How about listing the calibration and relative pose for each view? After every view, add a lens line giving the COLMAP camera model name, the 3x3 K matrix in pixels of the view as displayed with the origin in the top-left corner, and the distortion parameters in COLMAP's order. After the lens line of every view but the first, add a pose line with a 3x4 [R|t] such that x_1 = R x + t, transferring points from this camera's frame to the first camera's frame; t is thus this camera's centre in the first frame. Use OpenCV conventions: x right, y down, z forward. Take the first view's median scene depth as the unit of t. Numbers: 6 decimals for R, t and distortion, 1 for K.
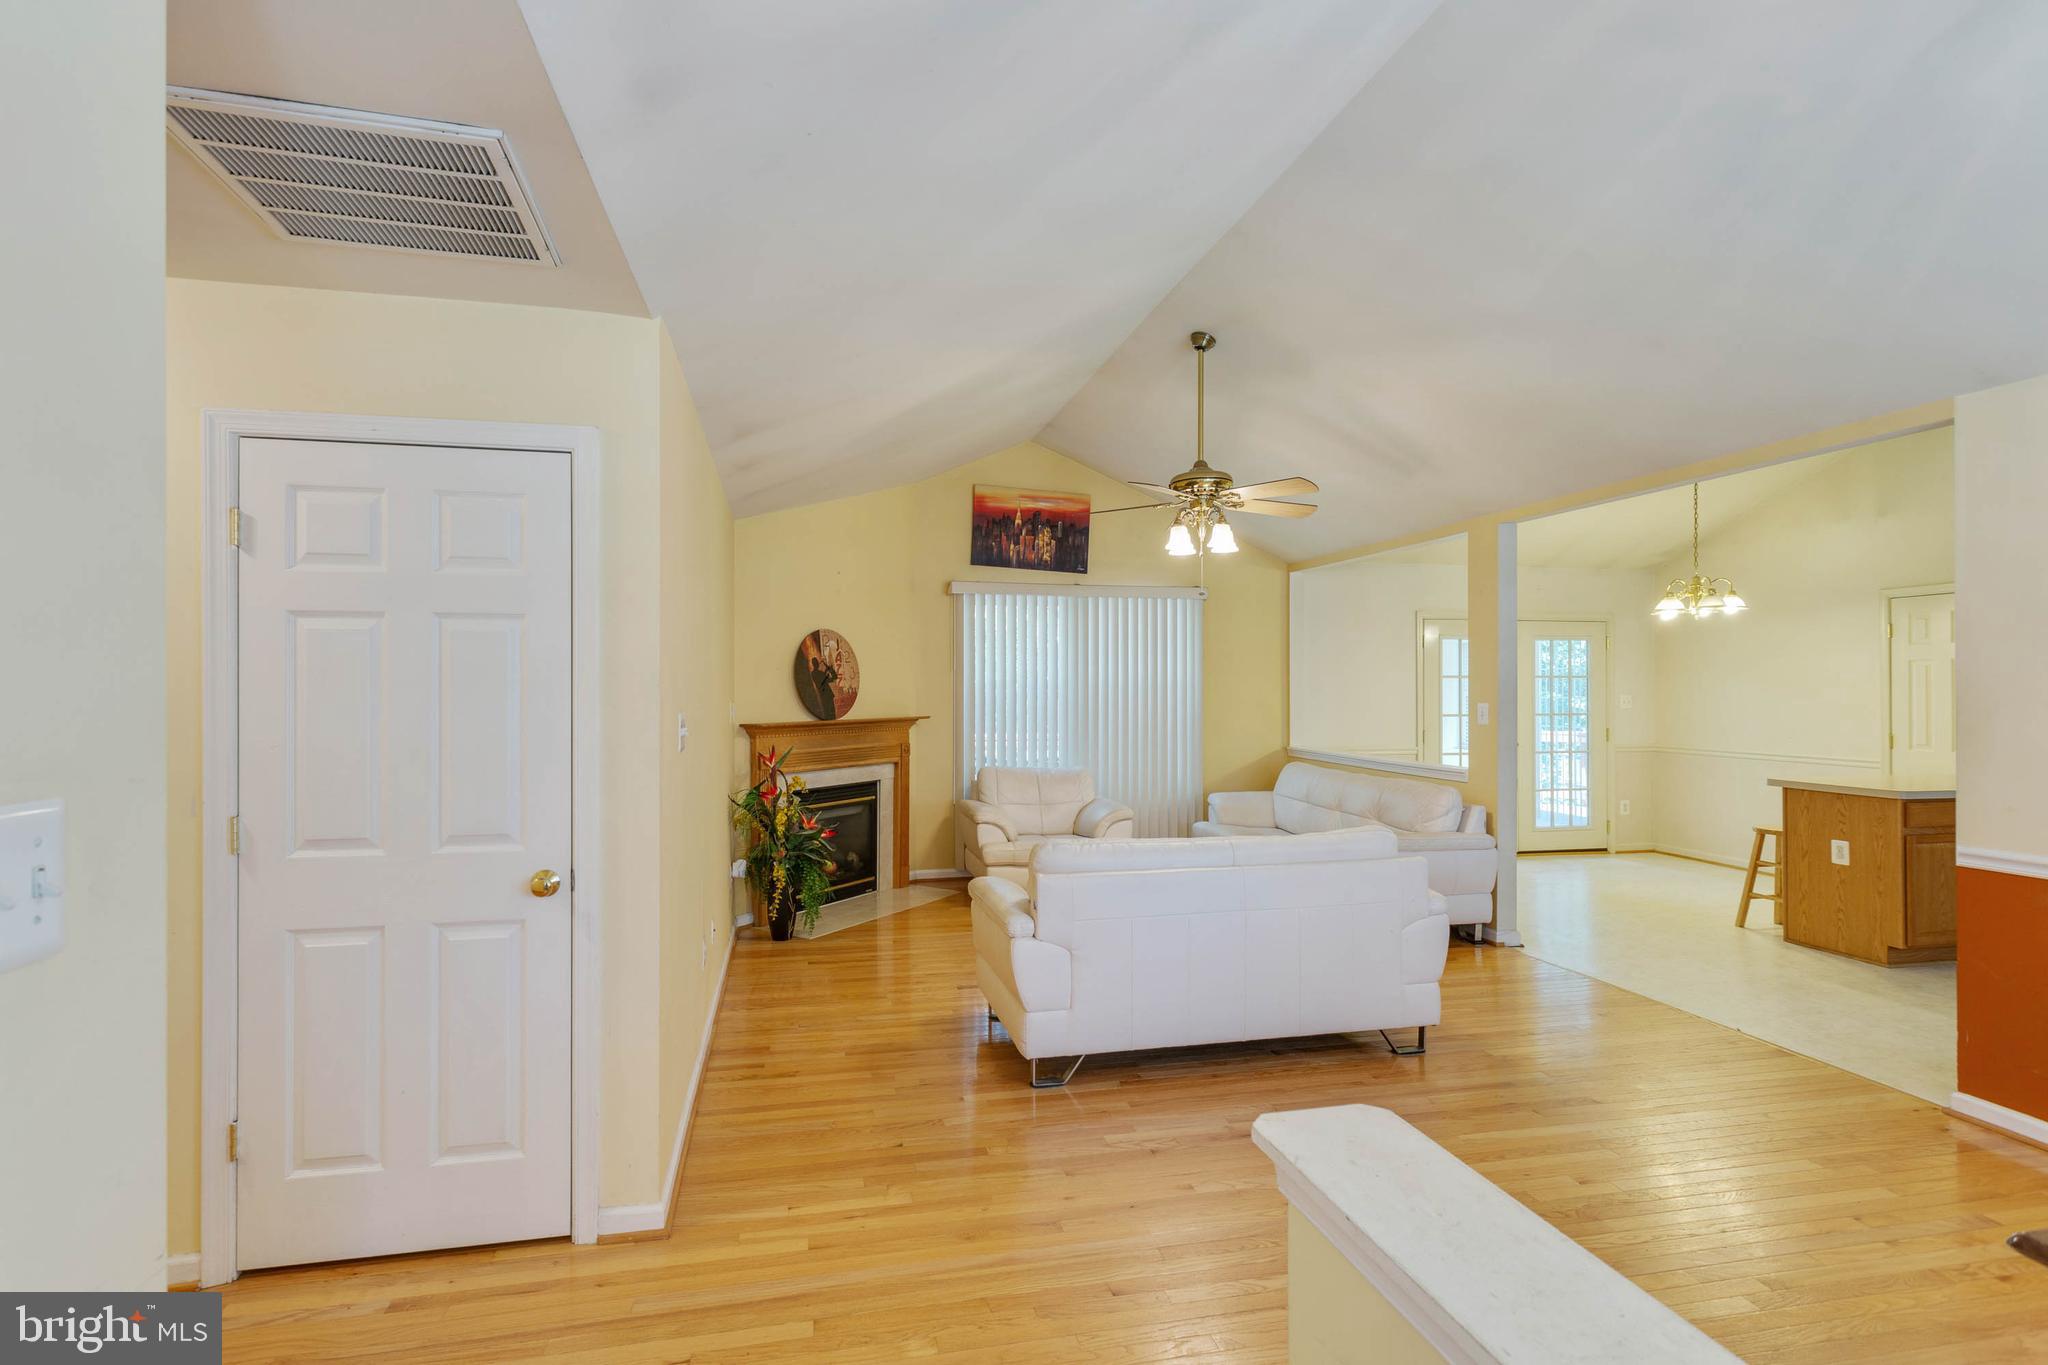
lens RADIAL K [[981.9, 0, 1009.0], [0, 981.9, 690.7], [0, 0, 1]] dist [0.001414, 0.000439]
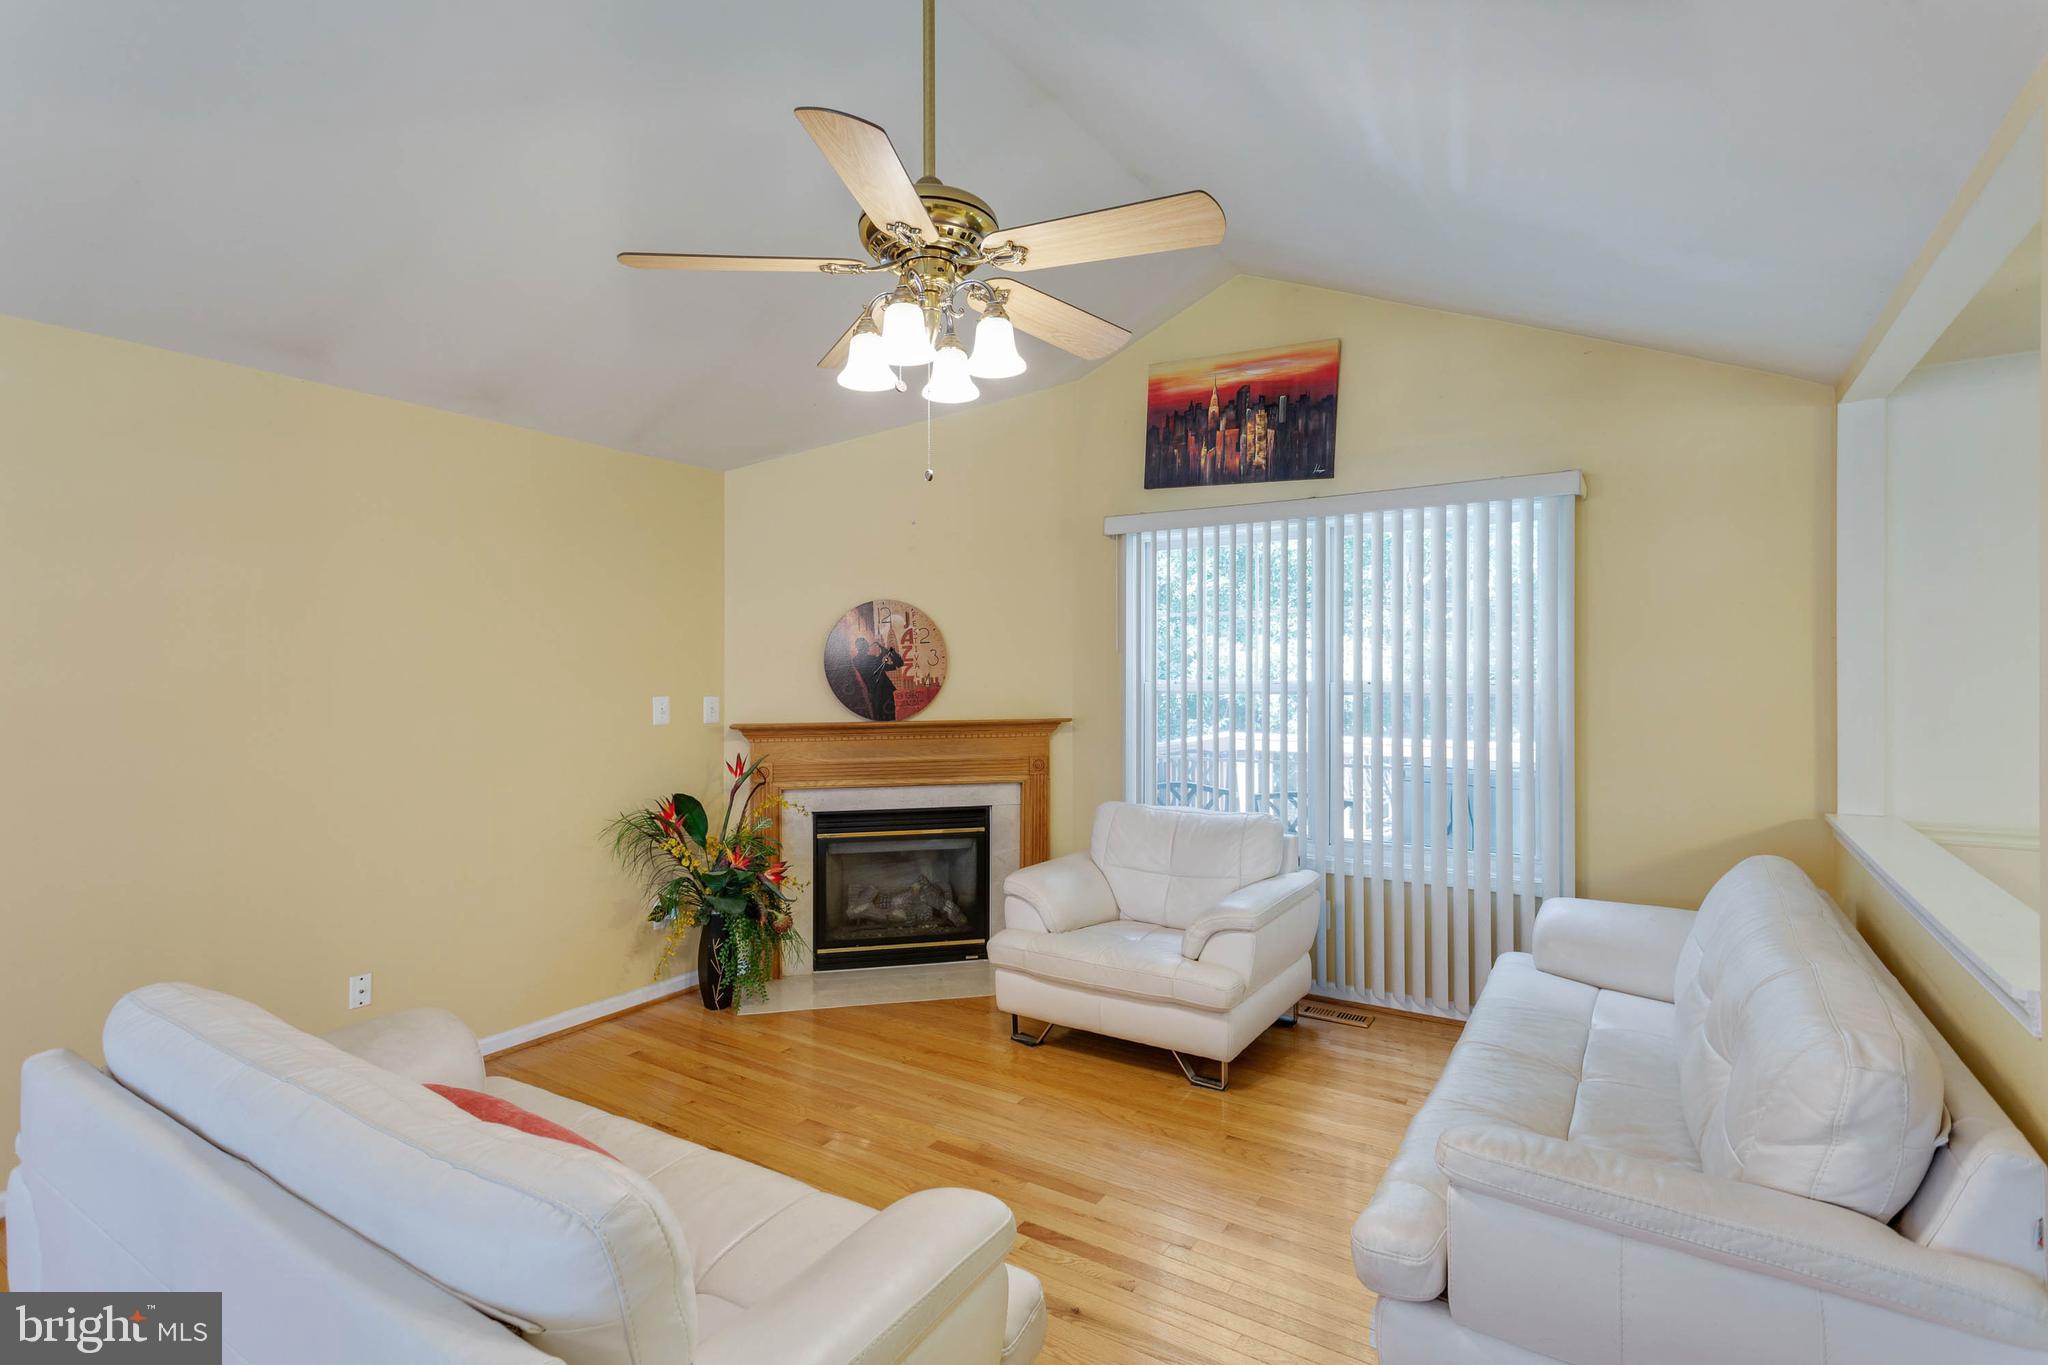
lens RADIAL K [[972.1, 0, 1012.0], [0, 972.1, 673.0], [0, 0, 1]] dist [-0.001166, 0.001292]
pose [[0.701645, -0.001399, -0.712525, 0.406994], [0.000741, 0.999999, -0.001234, -0.005649], [0.712526, 0.000338, 0.701646, 0.544646]]
